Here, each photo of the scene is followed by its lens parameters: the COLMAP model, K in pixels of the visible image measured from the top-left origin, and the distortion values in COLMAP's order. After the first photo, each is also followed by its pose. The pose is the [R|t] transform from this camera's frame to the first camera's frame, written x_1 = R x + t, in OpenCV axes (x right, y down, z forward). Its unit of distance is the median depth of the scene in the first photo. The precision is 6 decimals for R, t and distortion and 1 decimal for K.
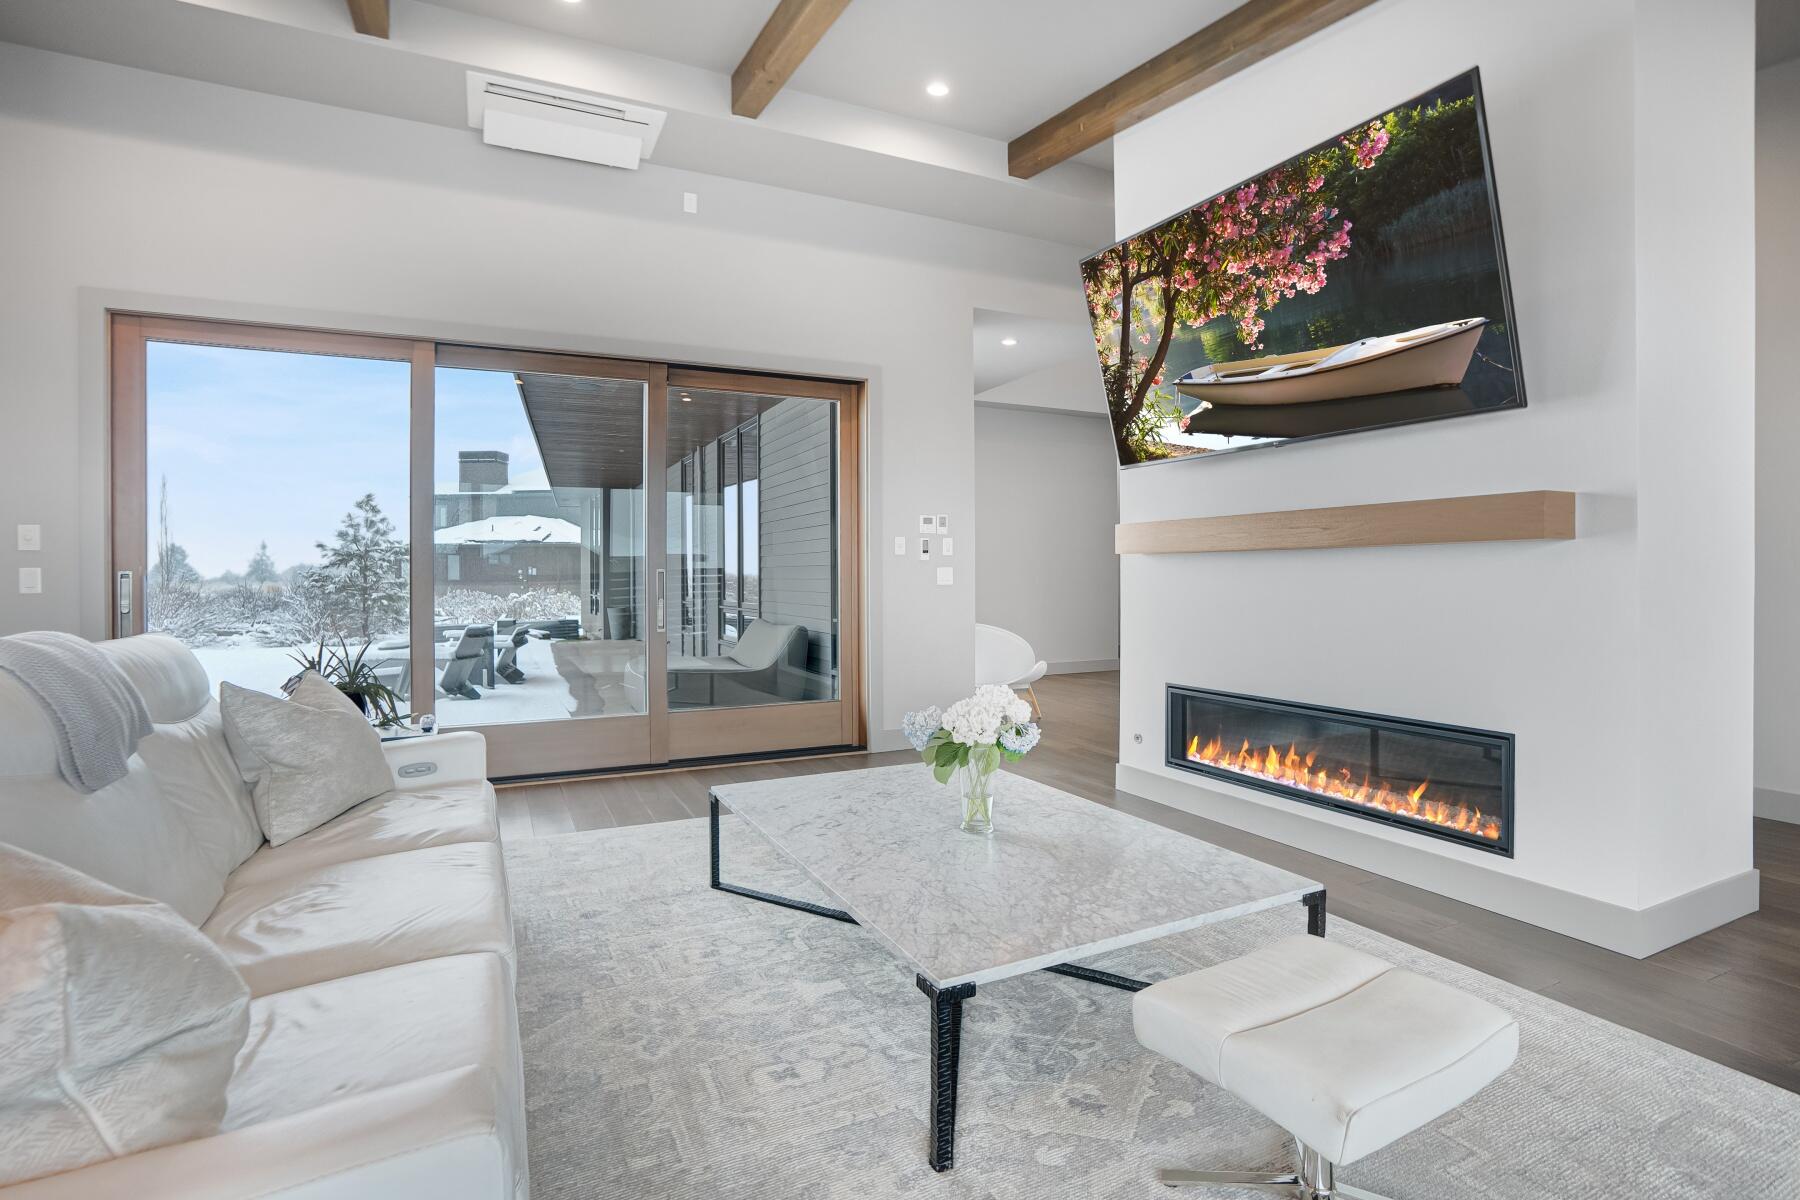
lens RADIAL K [[826.9, 0, 904.0], [0, 826.9, 578.2], [0, 0, 1]] dist [-0.027268, 0.004718]
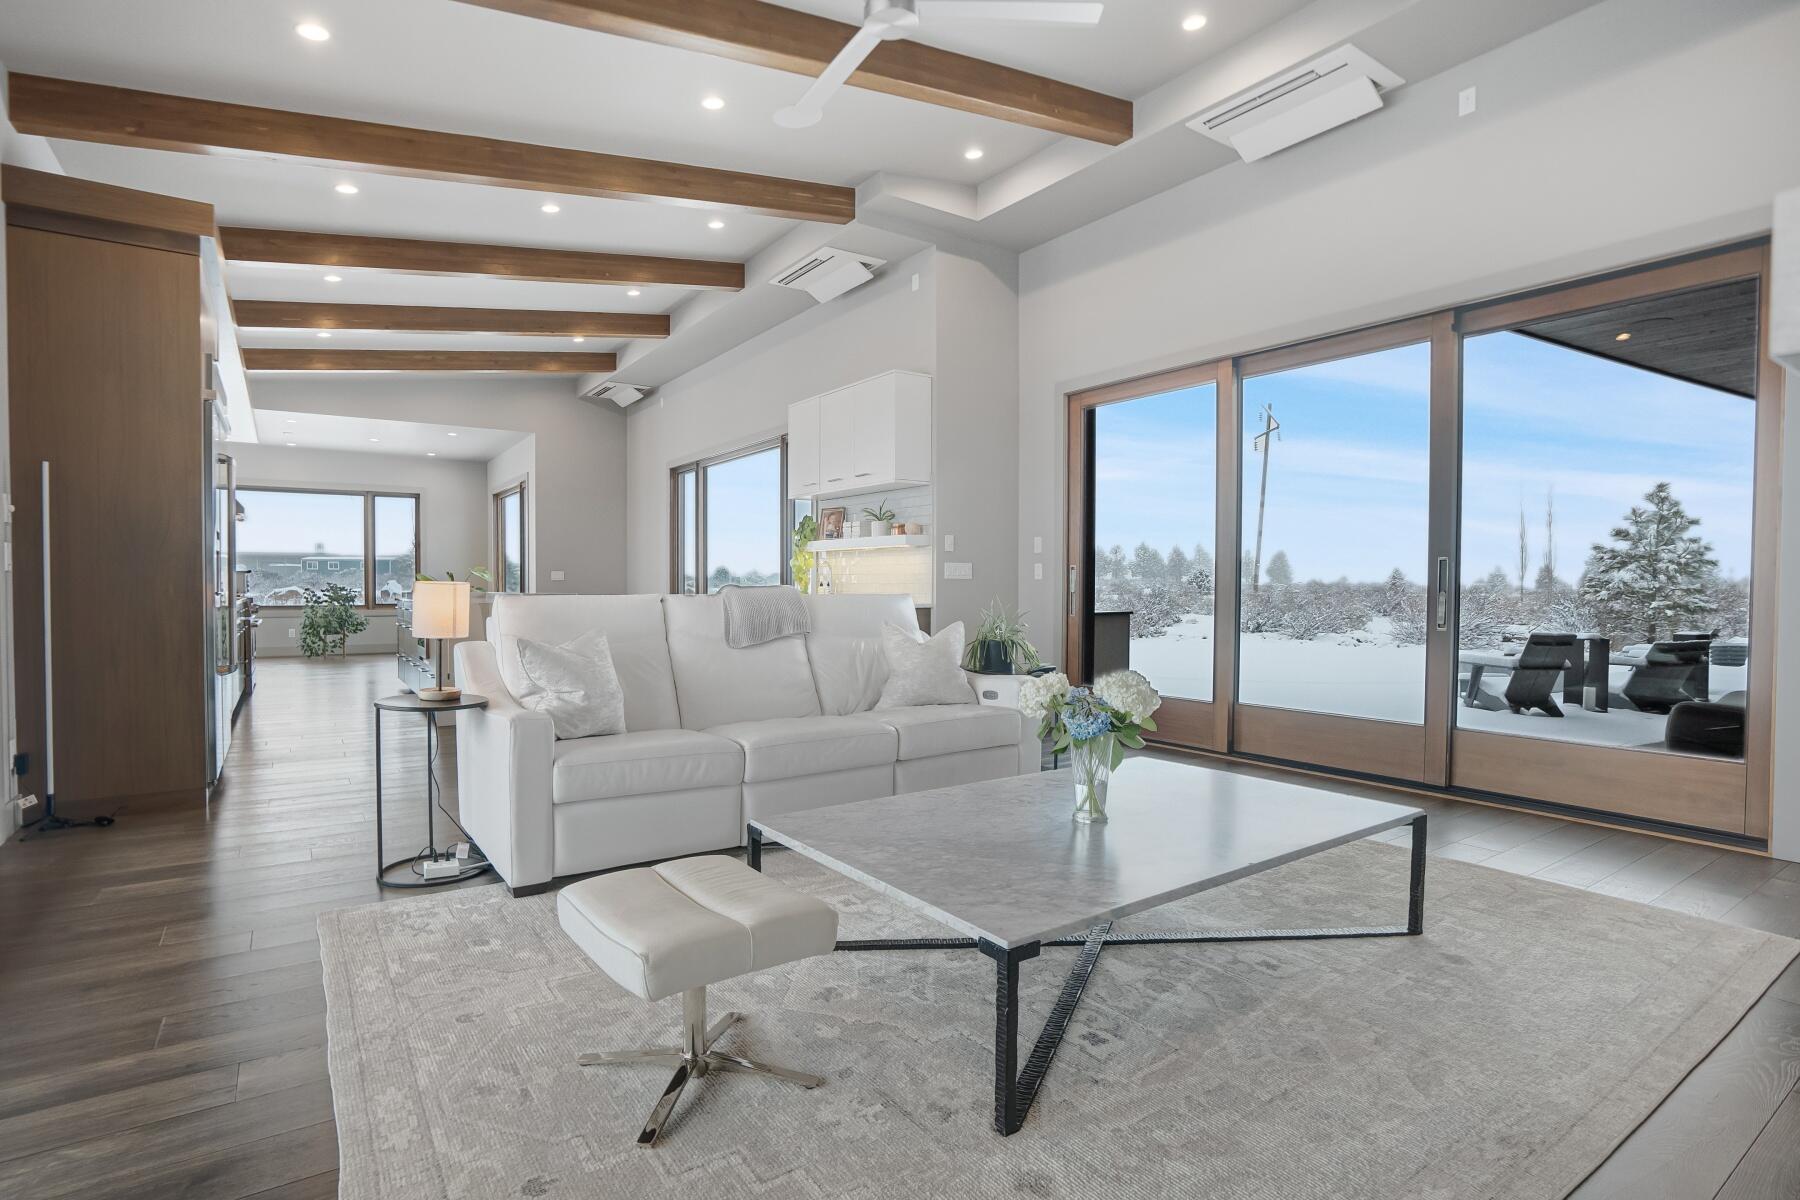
lens RADIAL K [[896.7, 0, 903.1], [0, 896.7, 607.5], [0, 0, 1]] dist [-0.015646, -0.001125]
pose [[0.185016, 0.031094, -0.982243, 0.688618], [-0.008429, 0.999513, 0.030053, 0.024258], [0.982699, 0.002719, 0.185188, 0.402607]]
